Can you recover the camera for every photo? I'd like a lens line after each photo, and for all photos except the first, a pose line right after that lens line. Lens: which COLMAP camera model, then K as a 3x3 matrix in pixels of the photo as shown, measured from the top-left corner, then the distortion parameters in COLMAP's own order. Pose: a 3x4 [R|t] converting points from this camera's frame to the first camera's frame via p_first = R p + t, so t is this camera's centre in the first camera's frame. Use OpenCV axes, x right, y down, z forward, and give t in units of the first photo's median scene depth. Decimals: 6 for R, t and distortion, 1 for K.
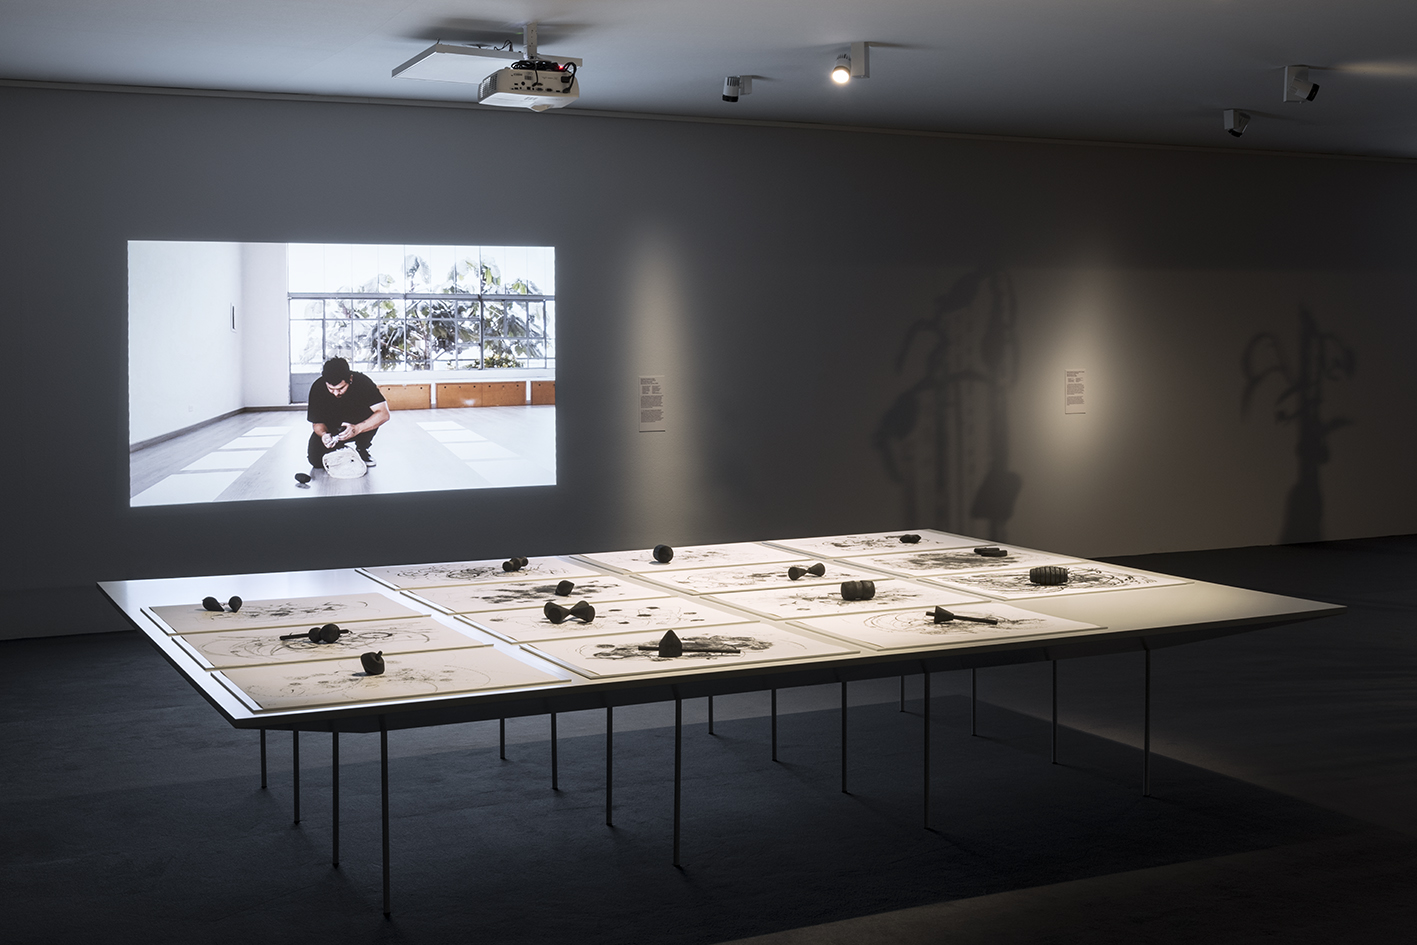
lens RADIAL K [[1749.3, 0, 693.1], [0, 1749.3, 440.1], [0, 0, 1]] dist [0.085018, 0.000000]
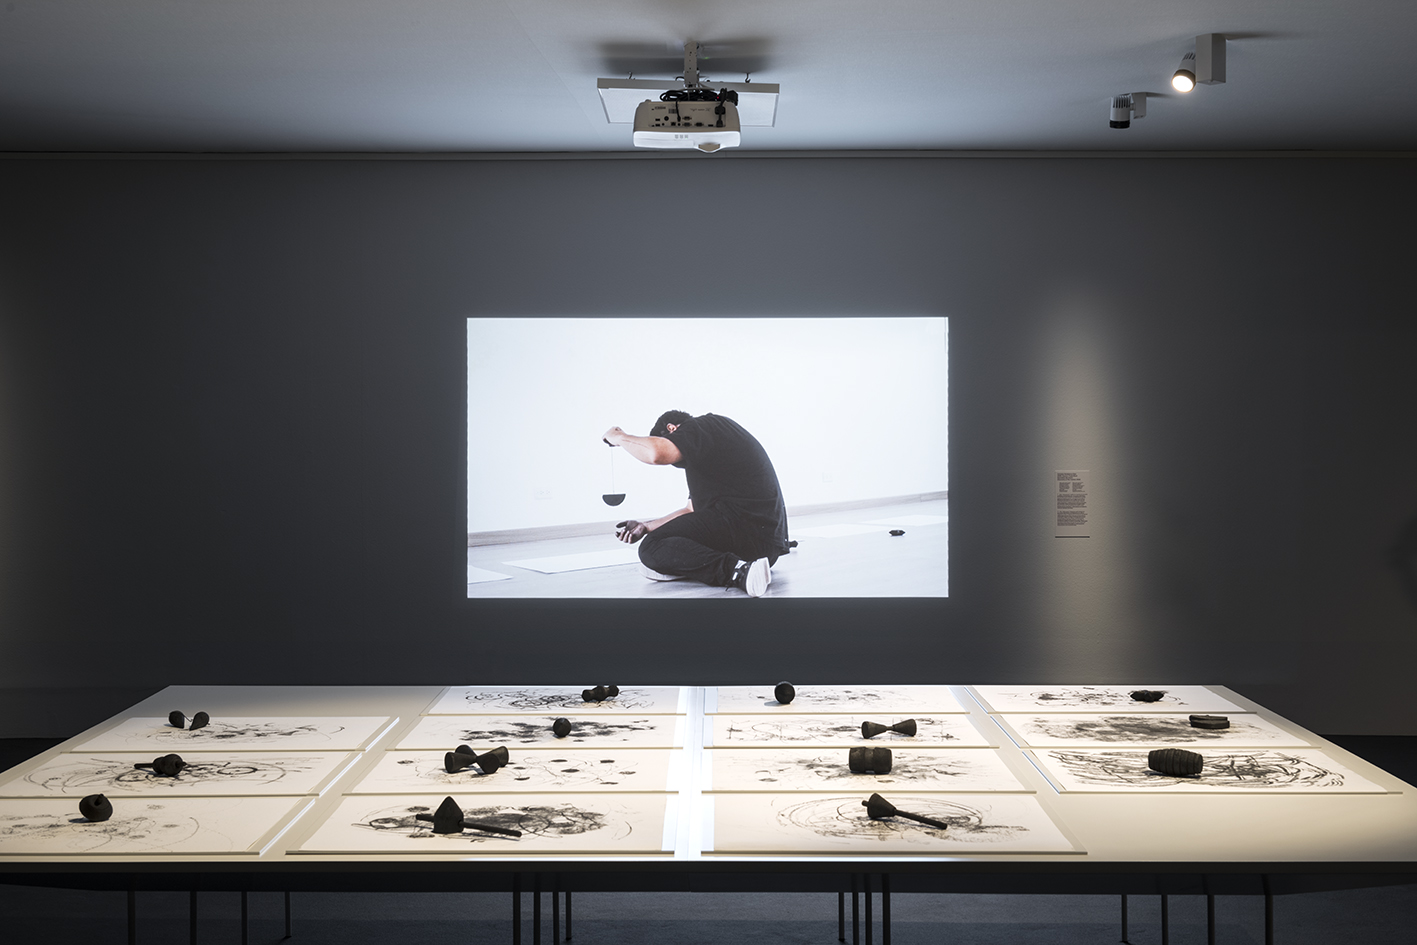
lens RADIAL K [[1866.6, 0, 707.9], [0, 1866.6, 479.6], [0, 0, 1]] dist [0.163581, 0.000000]
pose [[0.902978, 0.019564, -0.429240, 0.300801], [-0.031845, 0.999263, -0.021446, -0.011928], [0.428504, 0.033034, 0.902936, 0.199780]]
